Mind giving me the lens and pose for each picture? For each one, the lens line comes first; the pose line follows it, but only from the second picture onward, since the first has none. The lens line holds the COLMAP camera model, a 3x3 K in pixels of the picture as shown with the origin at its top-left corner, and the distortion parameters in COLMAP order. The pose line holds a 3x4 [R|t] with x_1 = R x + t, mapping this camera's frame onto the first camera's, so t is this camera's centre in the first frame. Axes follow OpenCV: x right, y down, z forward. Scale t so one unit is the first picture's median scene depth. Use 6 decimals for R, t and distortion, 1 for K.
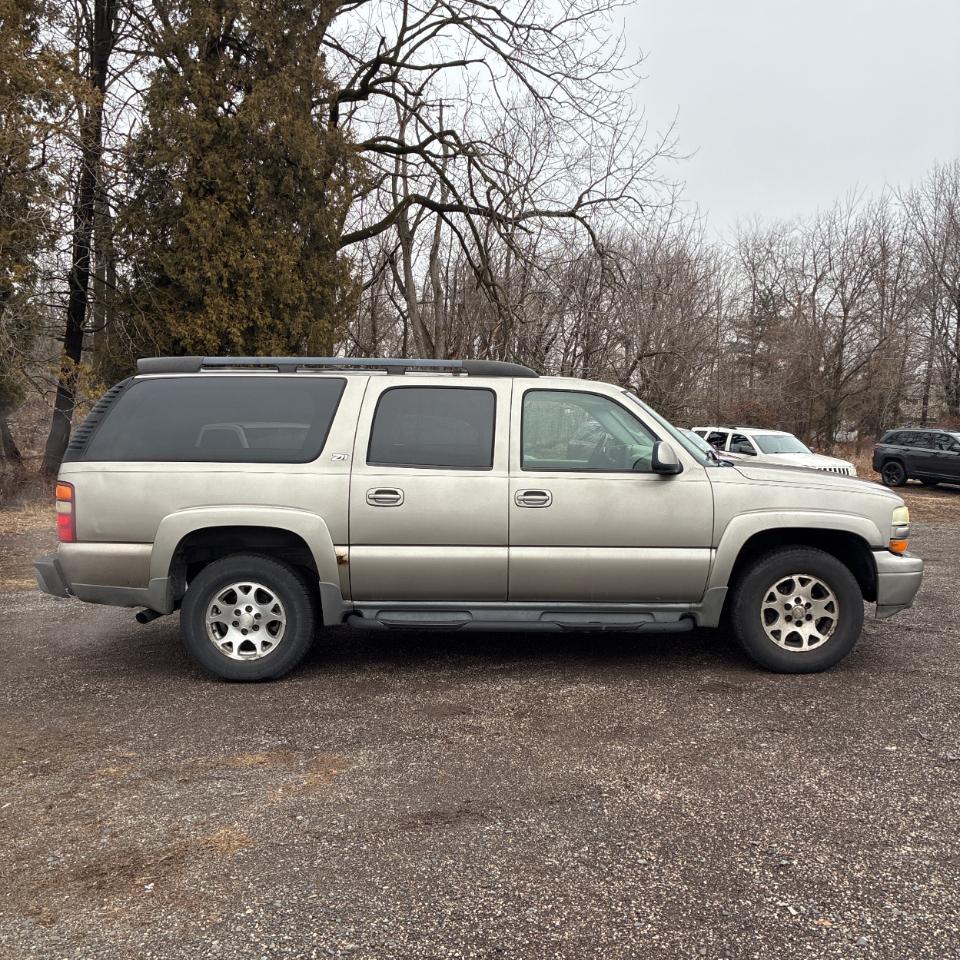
lens RADIAL K [[963.0, 0, 479.5], [0, 963.0, 471.6], [0, 0, 1]] dist [0.040282, -0.022519]
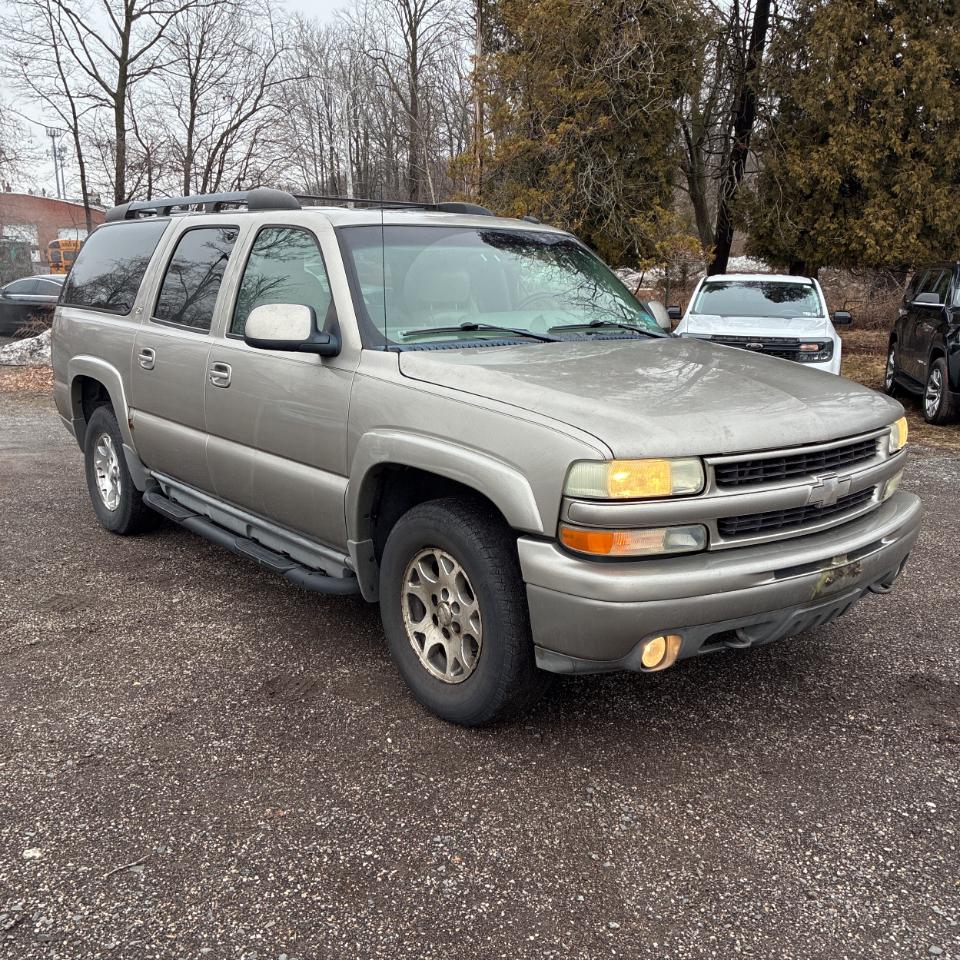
lens RADIAL K [[963.0, 0, 479.5], [0, 963.0, 471.6], [0, 0, 1]] dist [0.040282, -0.022519]
pose [[0.622742, 0.161509, -0.765577, 0.743654], [-0.046173, 0.984344, 0.170103, -0.034506], [0.781064, -0.070581, 0.620450, 0.648399]]
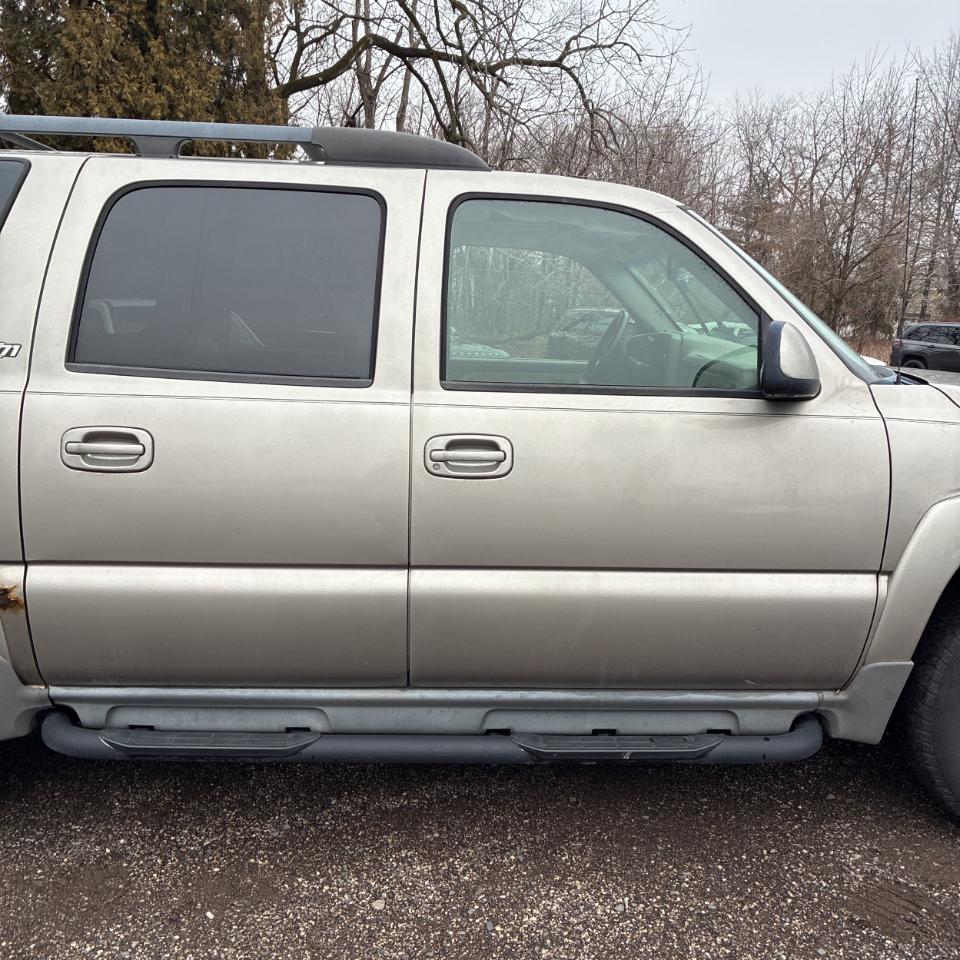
lens RADIAL K [[963.0, 0, 479.5], [0, 963.0, 471.6], [0, 0, 1]] dist [0.040282, -0.022519]
pose [[0.999673, 0.009730, 0.023667, 0.048358], [-0.012297, 0.993762, 0.110844, -0.011391], [-0.022441, -0.111098, 0.993556, 0.554524]]
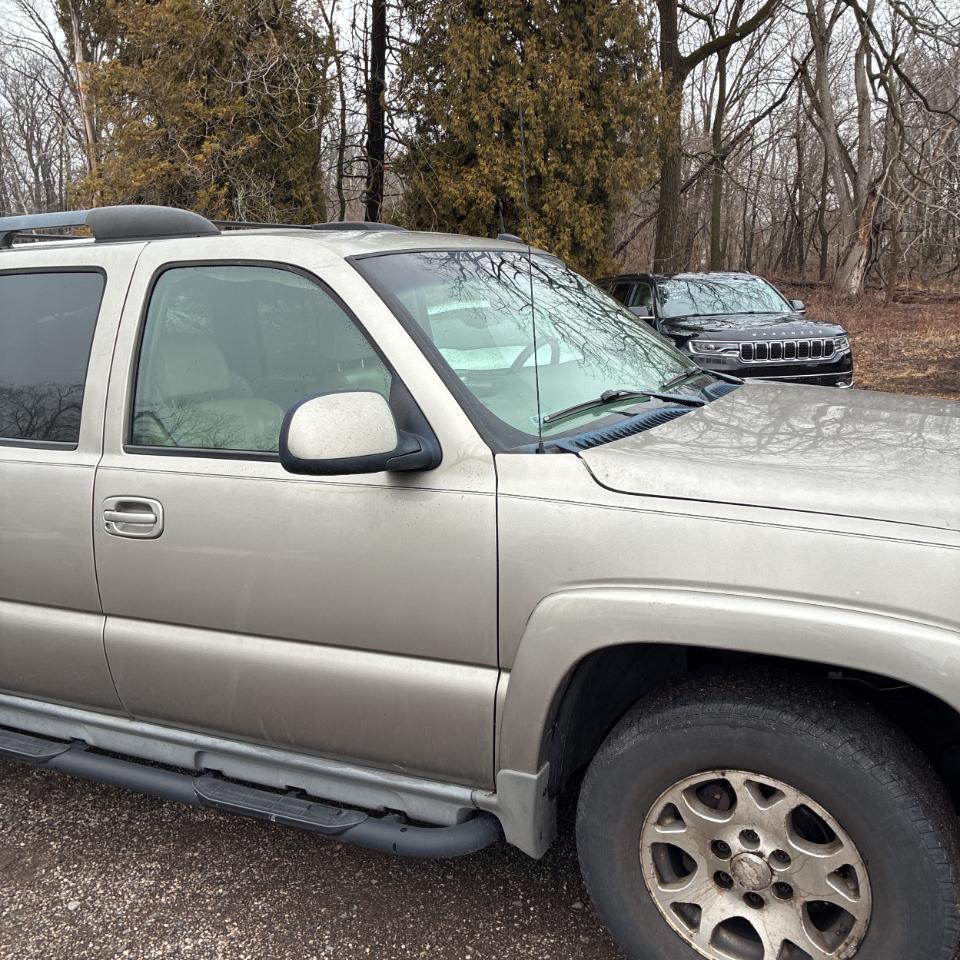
lens RADIAL K [[967.2, 0, 469.7], [0, 967.2, 492.3], [0, 0, 1]] dist [0.011575, 0.038288]
pose [[0.885476, 0.043330, -0.462661, 0.384966], [0.034521, 0.986758, 0.158483, -0.047603], [0.463402, -0.156305, 0.872254, 0.647857]]
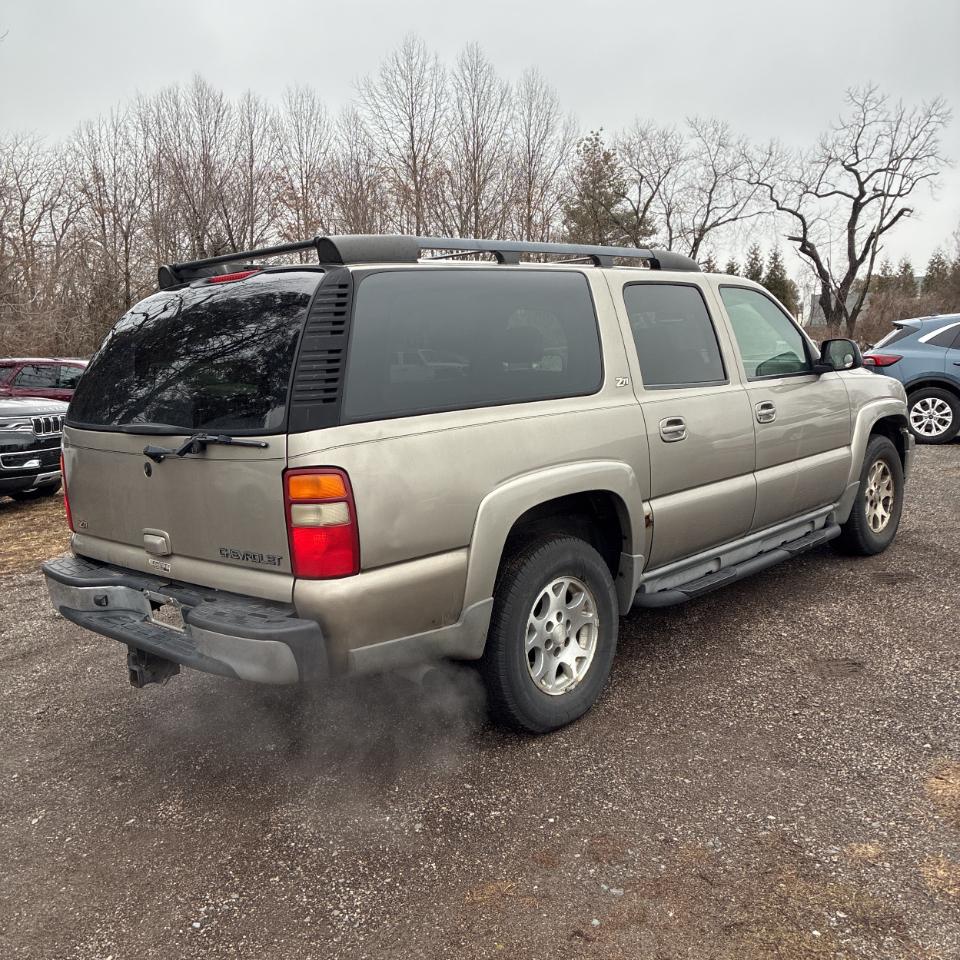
lens RADIAL K [[963.0, 0, 479.5], [0, 963.0, 471.6], [0, 0, 1]] dist [0.040282, -0.022519]
pose [[0.689461, -0.136955, 0.711257, -0.711264], [0.087258, 0.990515, 0.106143, -0.032487], [-0.719048, -0.011118, 0.694872, 0.553866]]
